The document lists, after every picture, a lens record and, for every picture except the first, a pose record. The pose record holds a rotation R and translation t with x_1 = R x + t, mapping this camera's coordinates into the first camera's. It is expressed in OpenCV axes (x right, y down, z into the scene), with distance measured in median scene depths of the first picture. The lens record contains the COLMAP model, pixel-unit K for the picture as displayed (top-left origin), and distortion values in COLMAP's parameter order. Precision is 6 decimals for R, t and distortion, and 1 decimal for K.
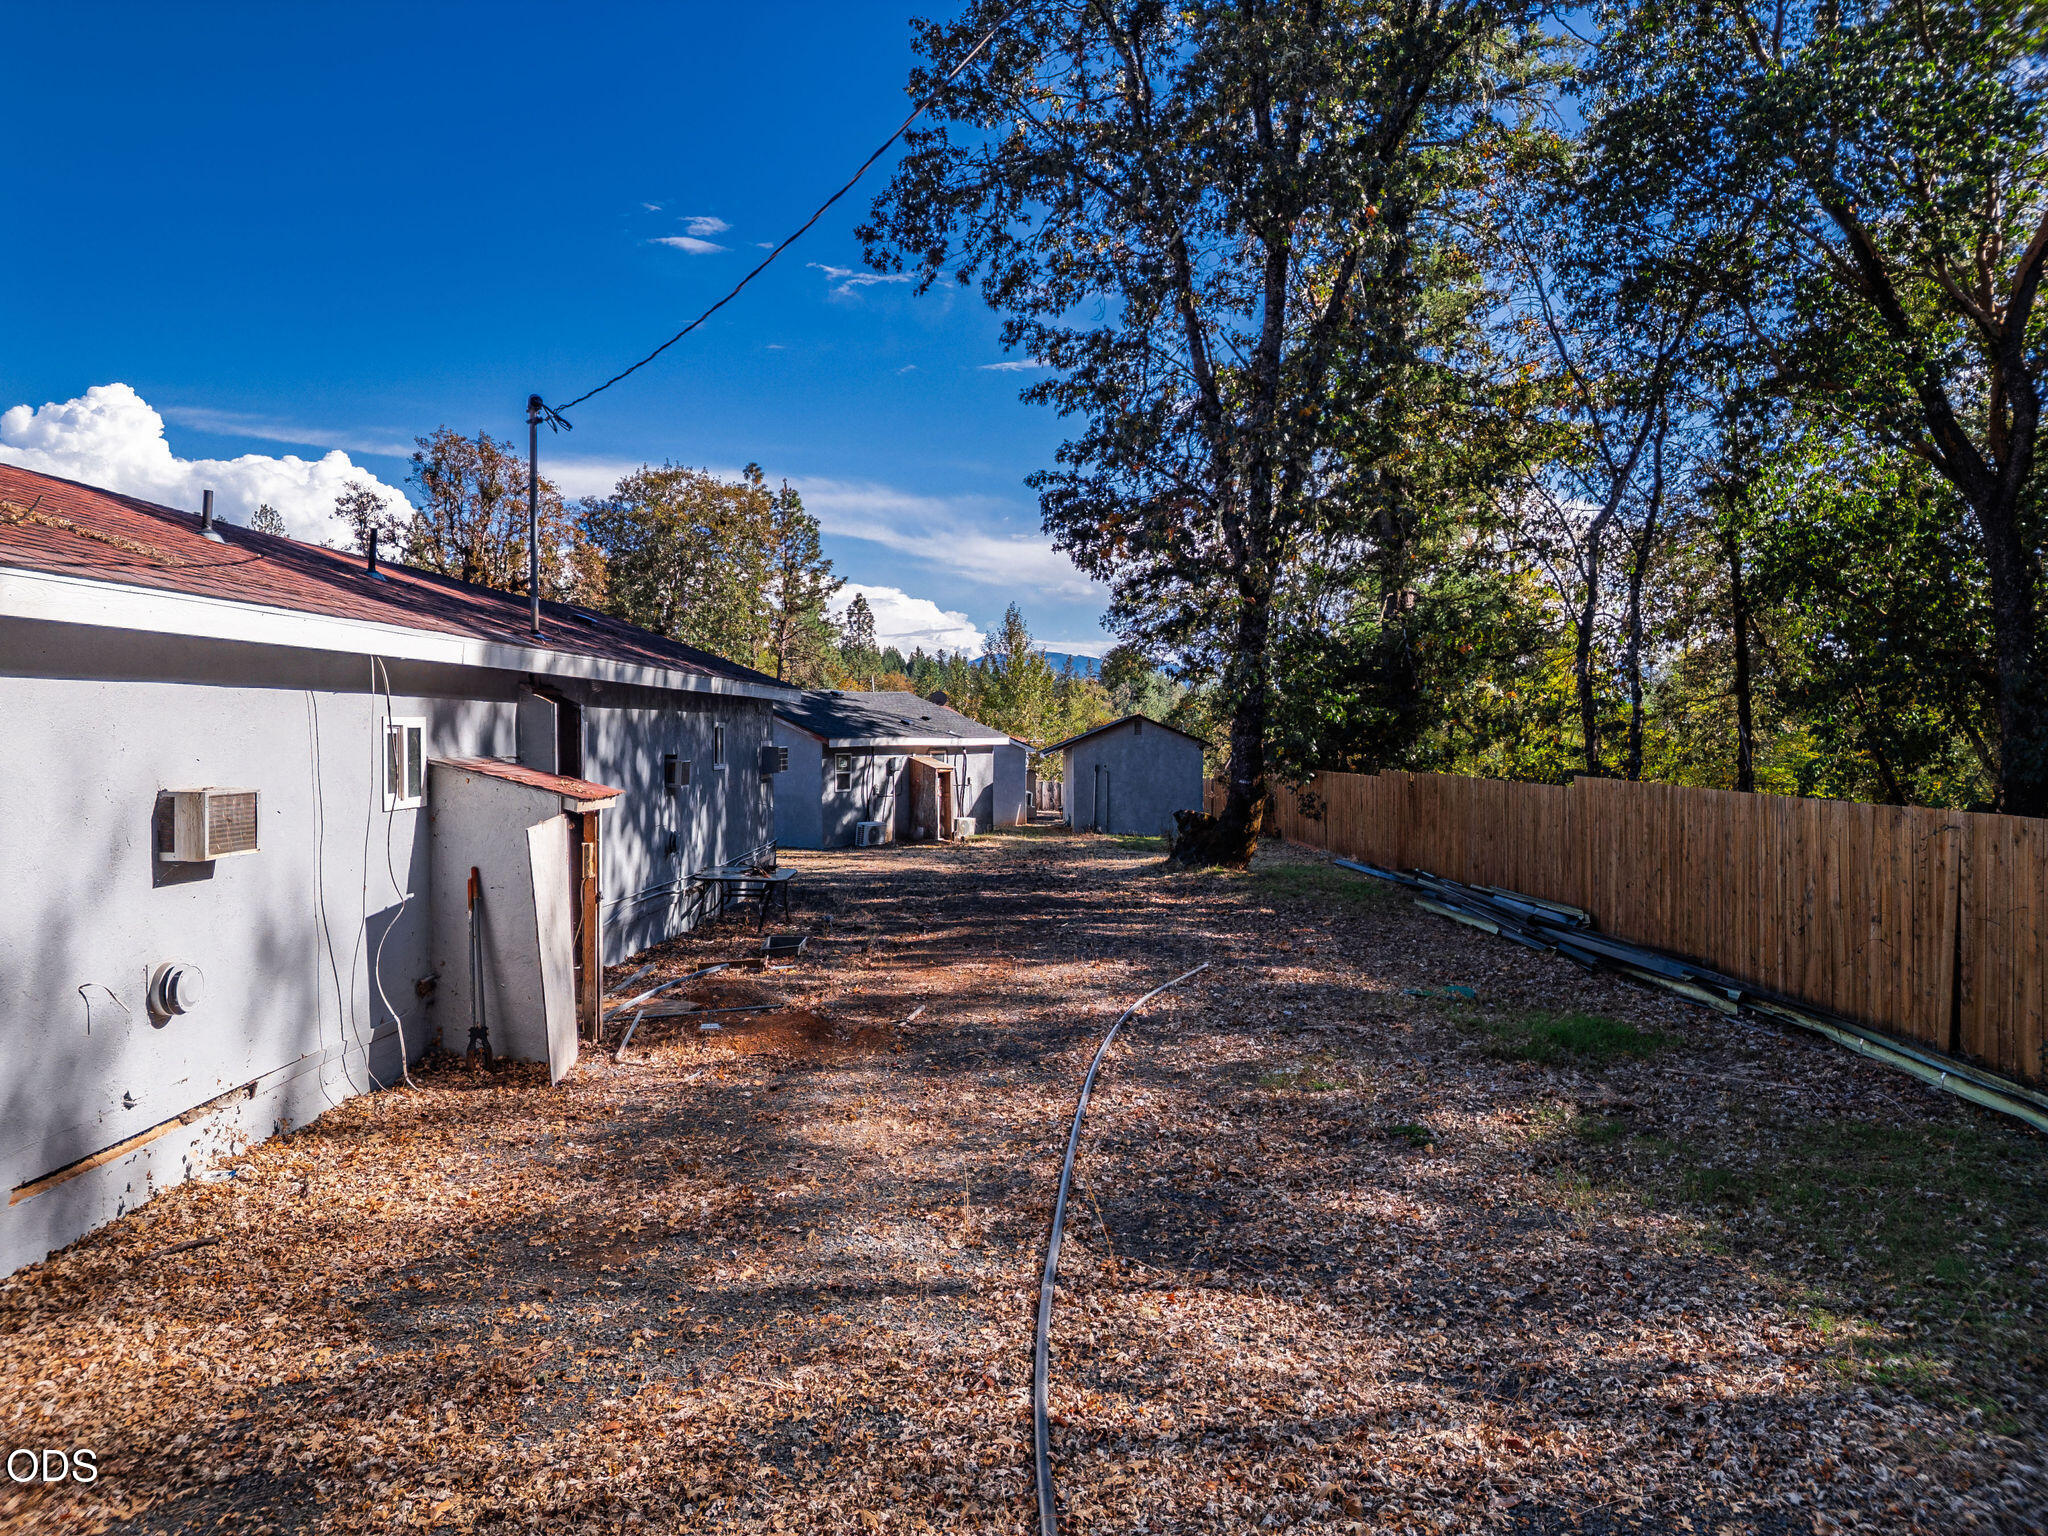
lens RADIAL K [[1436.3, 0, 1020.1], [0, 1436.3, 757.3], [0, 0, 1]] dist [0.088122, -0.079442]
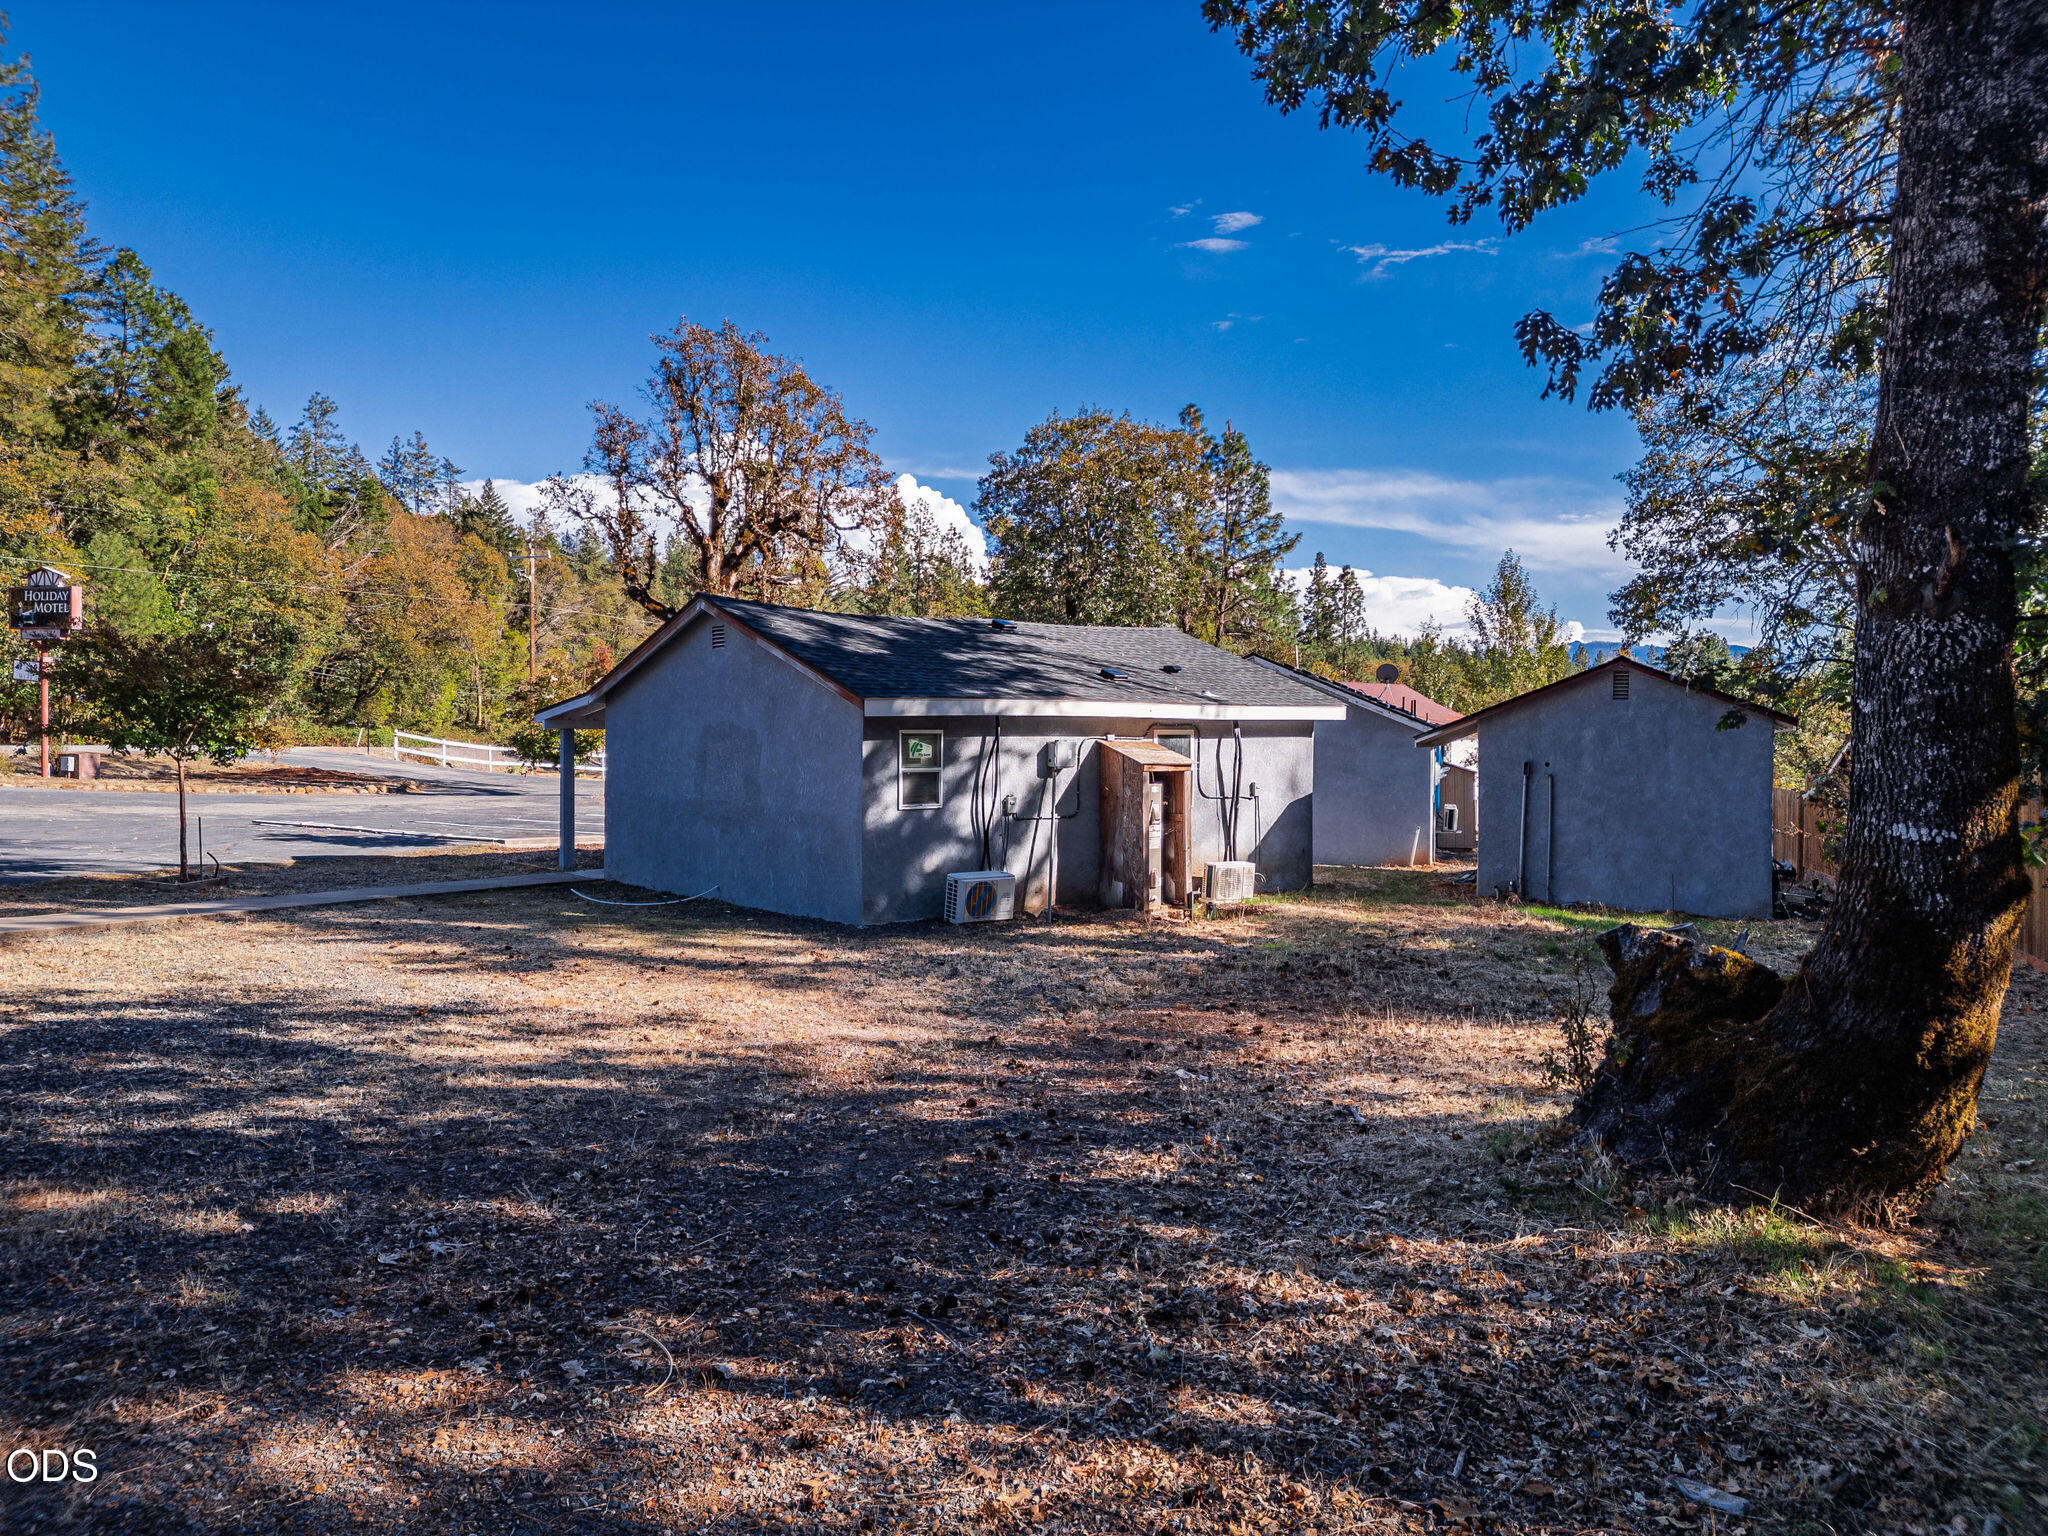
lens RADIAL K [[1436.3, 0, 1020.1], [0, 1436.3, 757.3], [0, 0, 1]] dist [0.088122, -0.079442]
pose [[0.932390, 0.010294, -0.361307, 0.075763], [-0.010829, 0.999941, 0.000546, 0.005555], [0.361292, 0.003404, 0.932447, 0.513295]]
